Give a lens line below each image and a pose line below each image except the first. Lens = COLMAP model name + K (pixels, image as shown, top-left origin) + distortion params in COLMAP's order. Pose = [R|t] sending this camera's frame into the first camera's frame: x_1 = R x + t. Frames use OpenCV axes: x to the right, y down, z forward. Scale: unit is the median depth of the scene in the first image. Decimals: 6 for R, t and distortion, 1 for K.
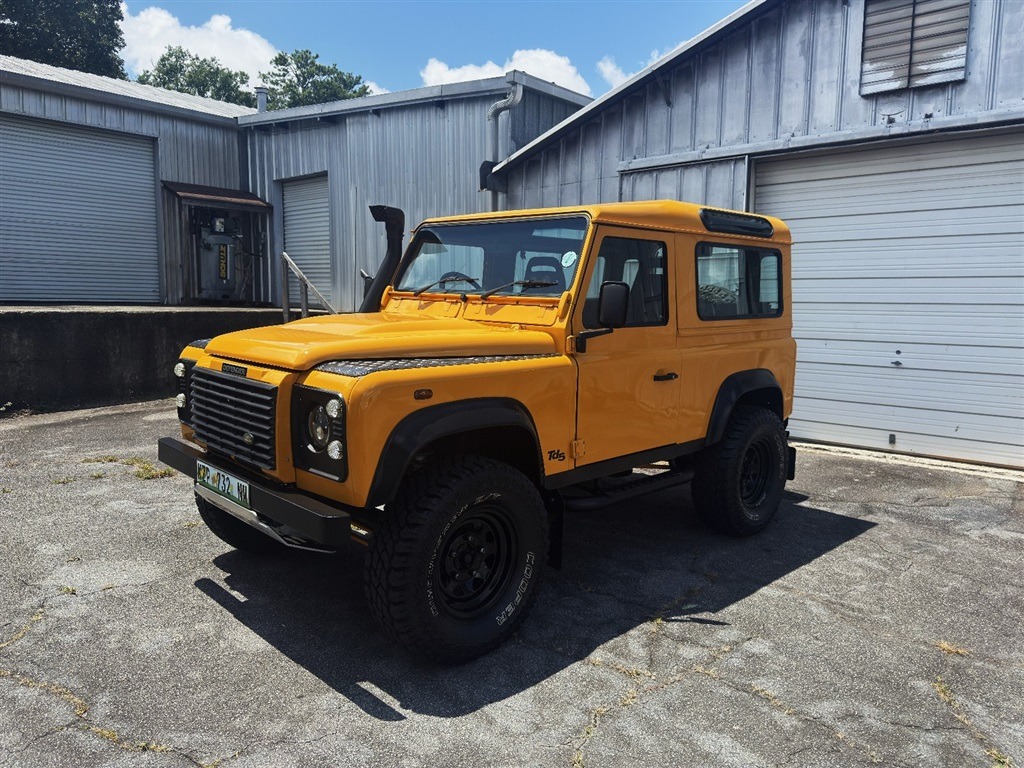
lens RADIAL K [[723.2, 0, 518.4], [0, 723.2, 384.9], [0, 0, 1]] dist [0.031430, -0.041986]
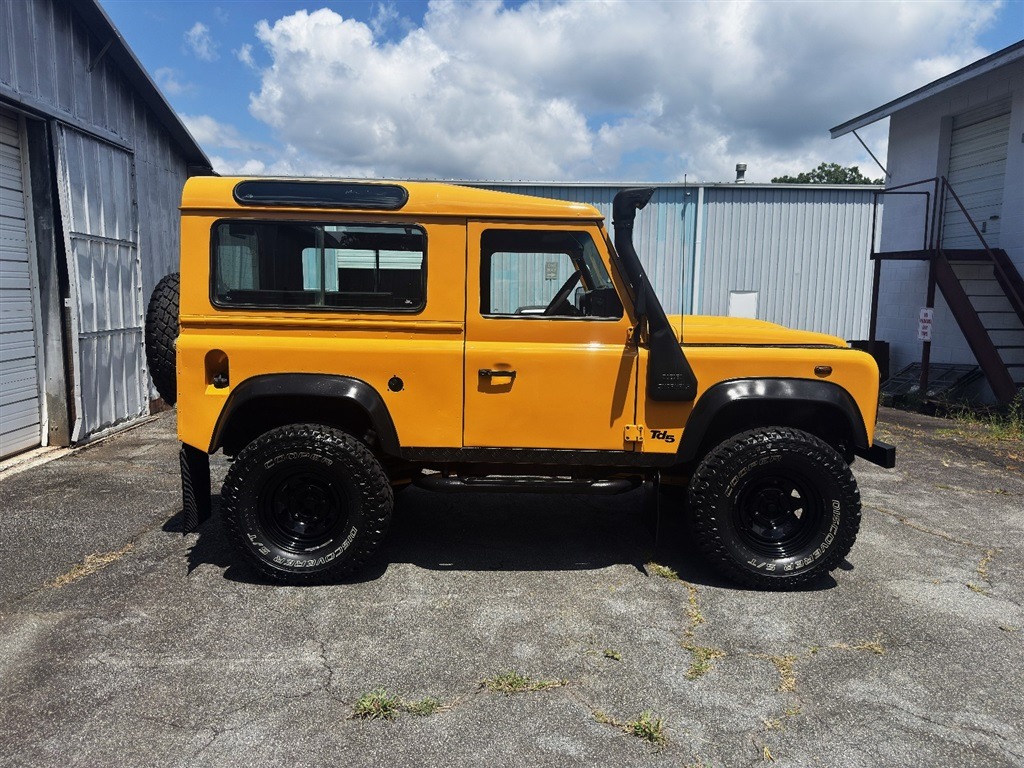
lens RADIAL K [[723.2, 0, 511.2], [0, 723.2, 391.8], [0, 0, 1]] dist [0.031430, -0.041986]
pose [[-0.699667, -0.117416, 0.704755, -0.824444], [0.062505, 0.972562, 0.224088, -0.260598], [-0.711730, 0.200837, -0.673130, 2.047810]]
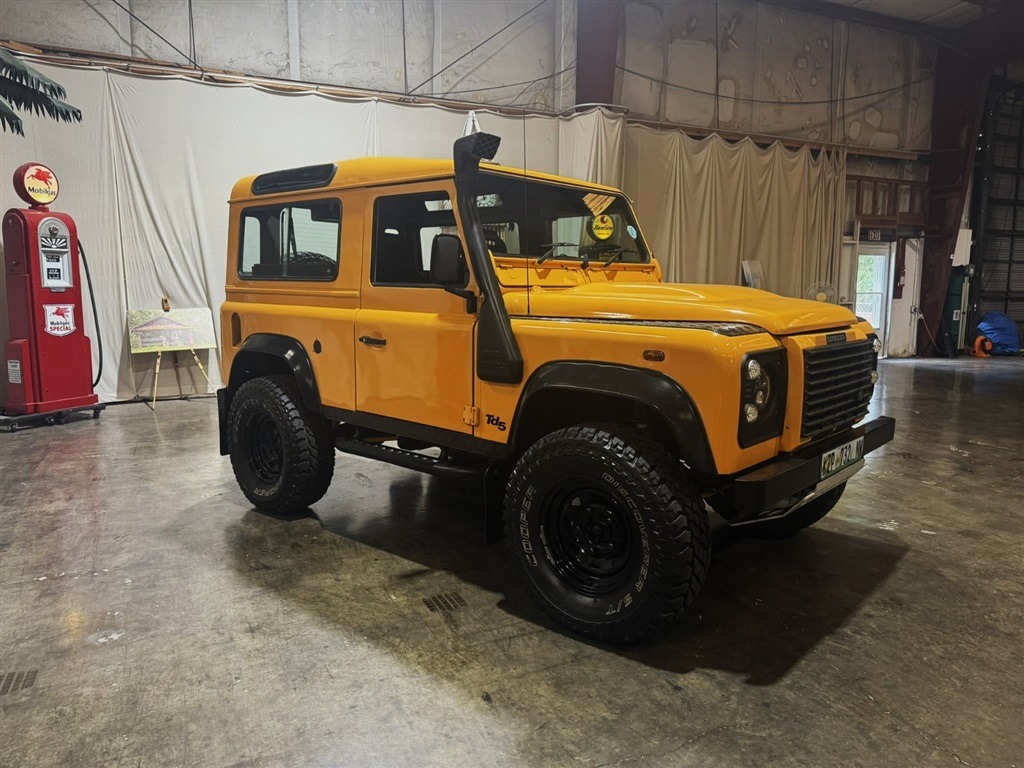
lens RADIAL K [[723.2, 0, 507.8], [0, 723.2, 381.9], [0, 0, 1]] dist [0.031430, -0.041986]
pose [[-0.050979, -0.161542, 0.985548, -1.119413], [0.123759, 0.978203, 0.166739, -0.151611], [-0.991002, 0.130471, -0.029875, 1.235729]]
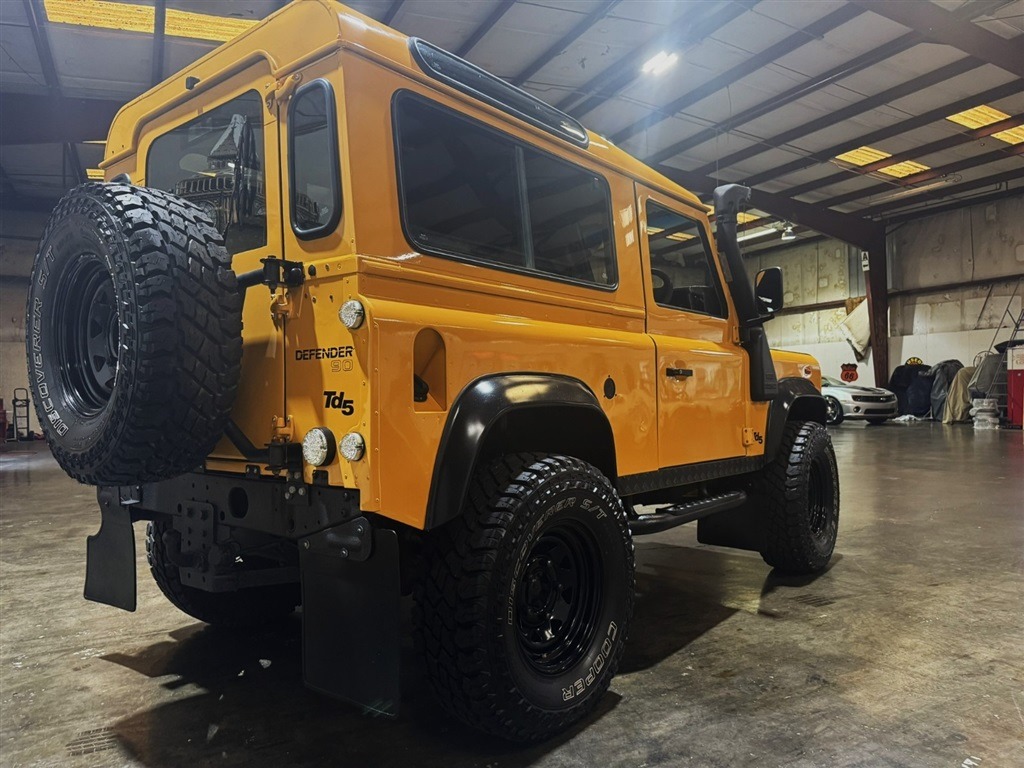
lens RADIAL K [[723.2, 0, 520.8], [0, 723.2, 388.5], [0, 0, 1]] dist [0.031430, -0.041986]
pose [[-0.995297, -0.014082, -0.095837, 0.153191], [-0.025317, 0.992805, 0.117039, -0.136565], [0.093500, 0.118915, -0.988492, 2.178539]]
